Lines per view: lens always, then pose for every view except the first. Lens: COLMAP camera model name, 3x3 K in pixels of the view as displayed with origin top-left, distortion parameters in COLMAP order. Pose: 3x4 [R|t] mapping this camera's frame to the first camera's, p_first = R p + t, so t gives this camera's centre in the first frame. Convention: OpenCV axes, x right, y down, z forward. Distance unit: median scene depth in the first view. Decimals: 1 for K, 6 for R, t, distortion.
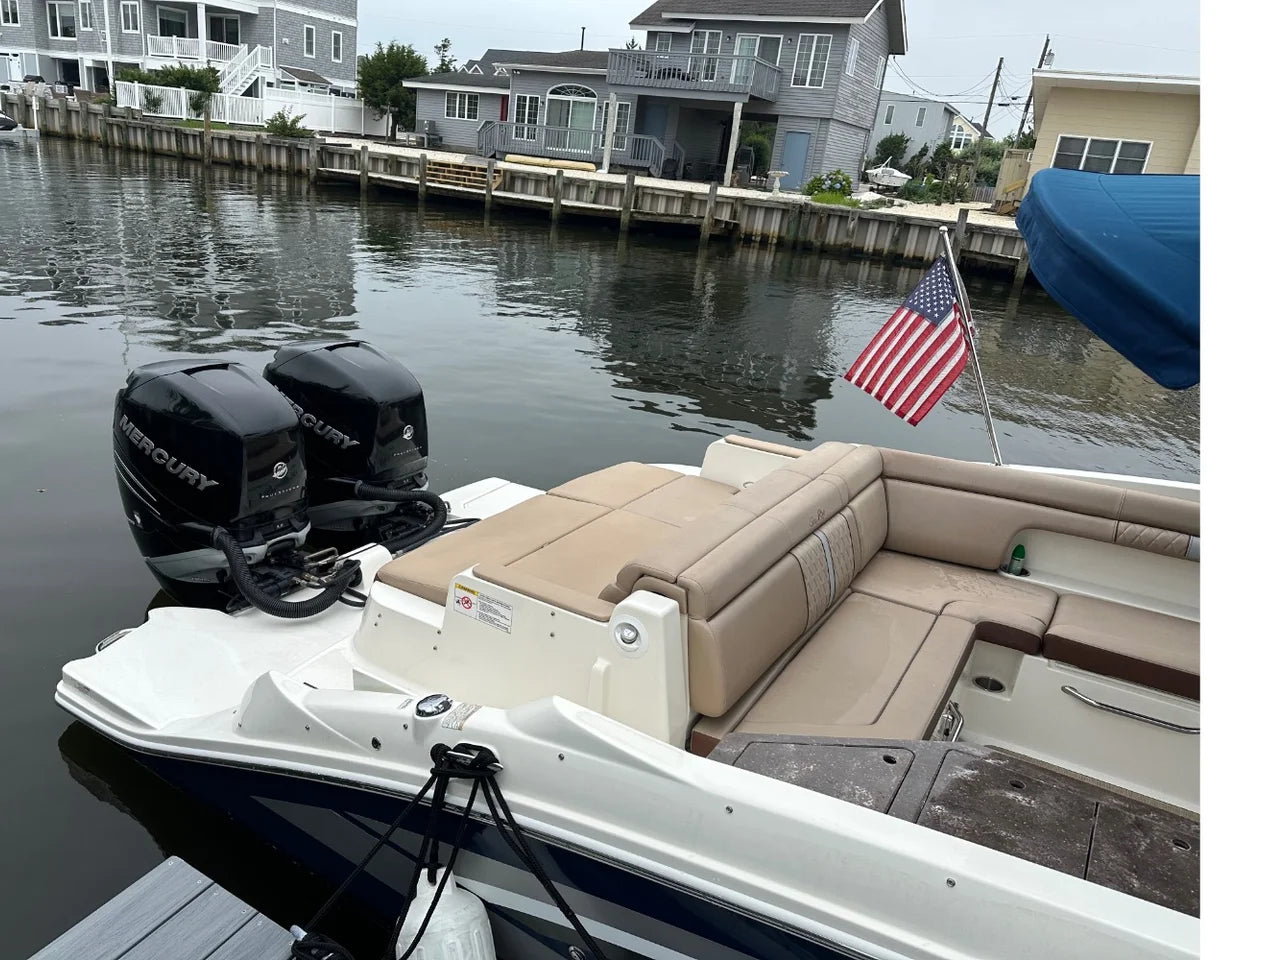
lens RADIAL K [[929.7, 0, 562.1], [0, 929.7, 510.1], [0, 0, 1]] dist [0.010649, -0.030460]
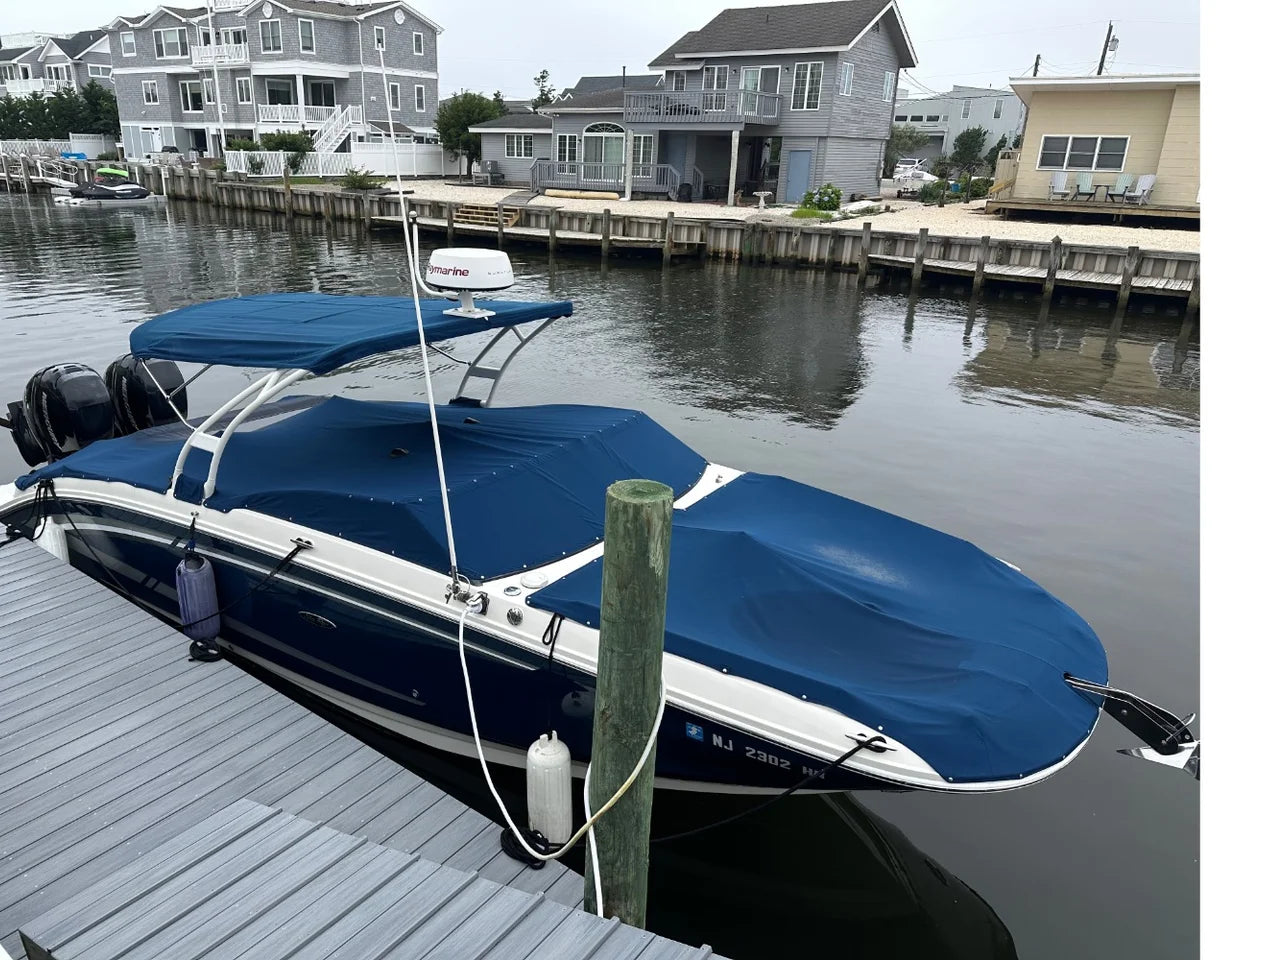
lens RADIAL K [[928.9, 0, 572.3], [0, 928.9, 514.0], [0, 0, 1]] dist [-0.000861, -0.014411]
pose [[0.988989, -0.023030, -0.146188, 0.139053], [0.022283, 0.999729, -0.006741, 0.025557], [0.146304, 0.003409, 0.989234, -0.126547]]
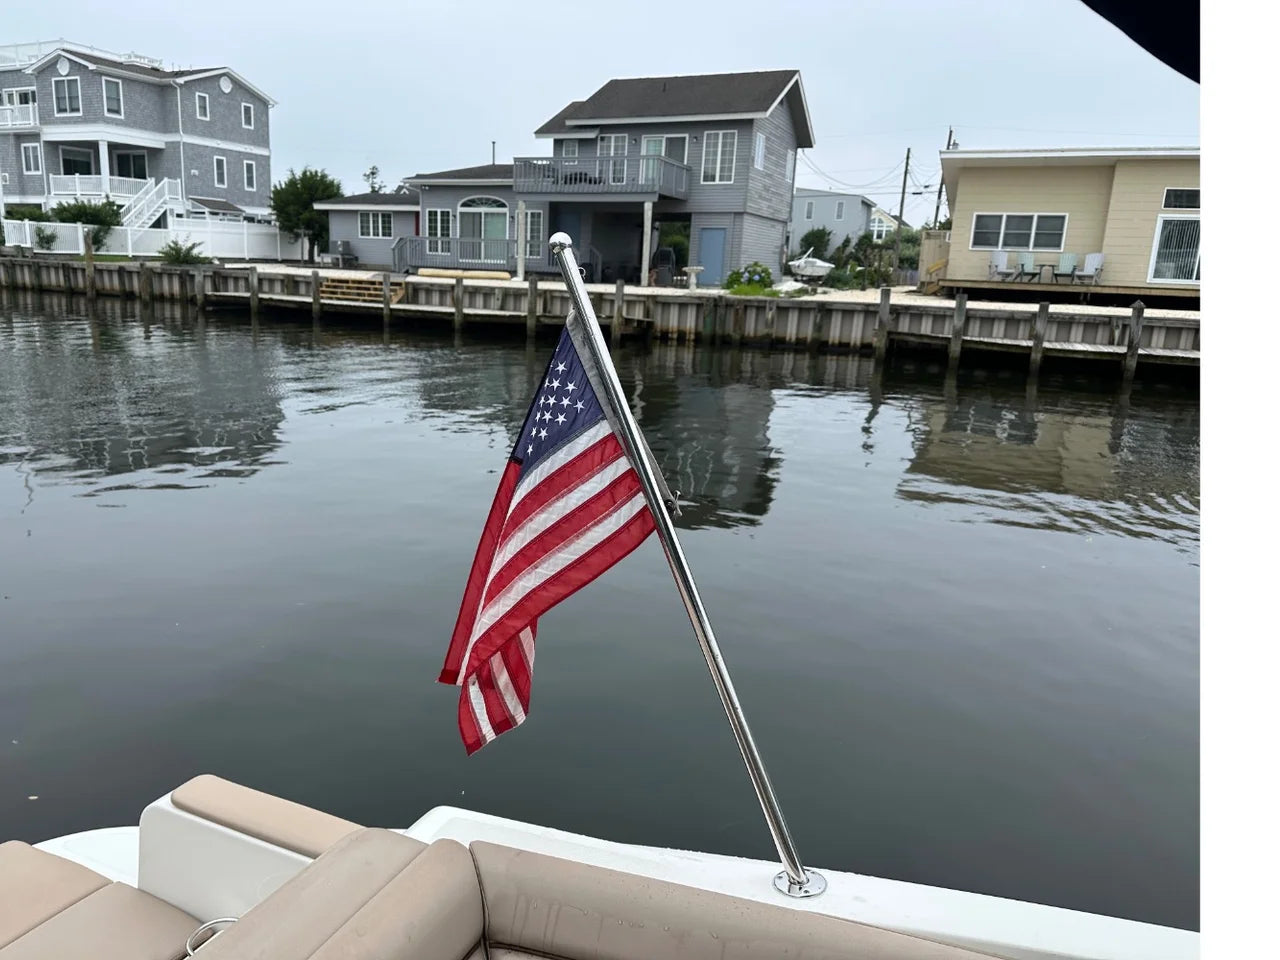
lens RADIAL K [[929.7, 0, 574.9], [0, 929.7, 494.0], [0, 0, 1]] dist [0.010649, -0.030460]
pose [[0.995882, -0.074217, 0.052075, 0.037372], [0.080256, 0.988841, -0.125512, -0.018332], [-0.042179, 0.129174, 0.990724, 0.073341]]
